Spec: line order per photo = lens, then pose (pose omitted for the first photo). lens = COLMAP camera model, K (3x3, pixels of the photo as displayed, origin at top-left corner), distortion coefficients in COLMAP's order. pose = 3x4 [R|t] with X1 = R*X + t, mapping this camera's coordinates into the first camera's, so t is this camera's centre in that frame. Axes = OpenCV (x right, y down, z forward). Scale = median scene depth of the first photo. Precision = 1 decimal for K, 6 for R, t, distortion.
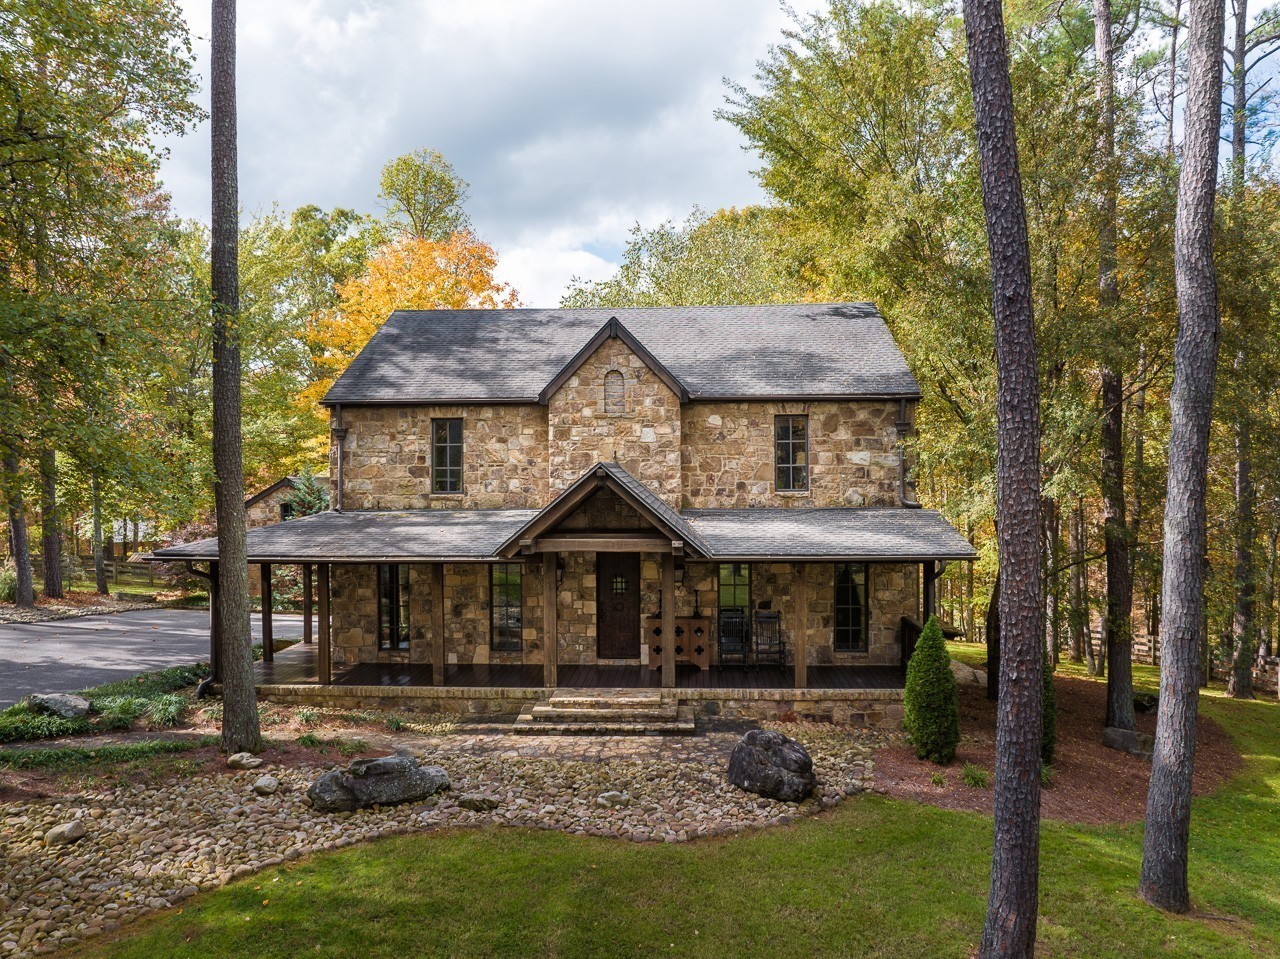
lens RADIAL K [[991.3, 0, 639.7], [0, 991.3, 478.9], [0, 0, 1]] dist [-0.028357, -0.004555]
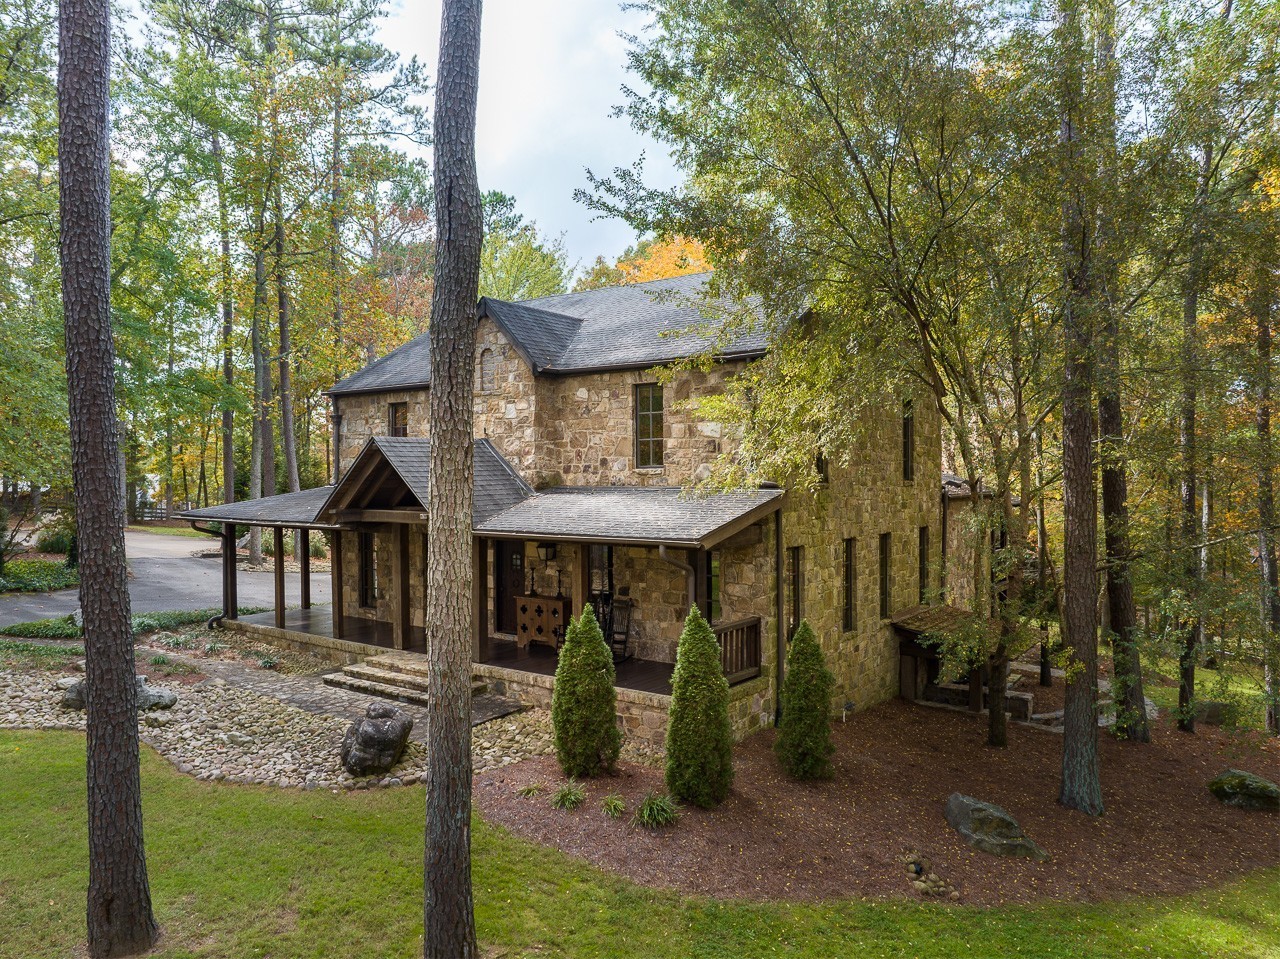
lens RADIAL K [[991.3, 0, 639.9], [0, 991.3, 479.5], [0, 0, 1]] dist [-0.028357, -0.004555]
pose [[0.806983, 0.004988, -0.590554, 0.683739], [-0.003489, 0.999987, 0.003678, 0.019812], [0.590565, -0.000908, 0.806990, 0.264392]]
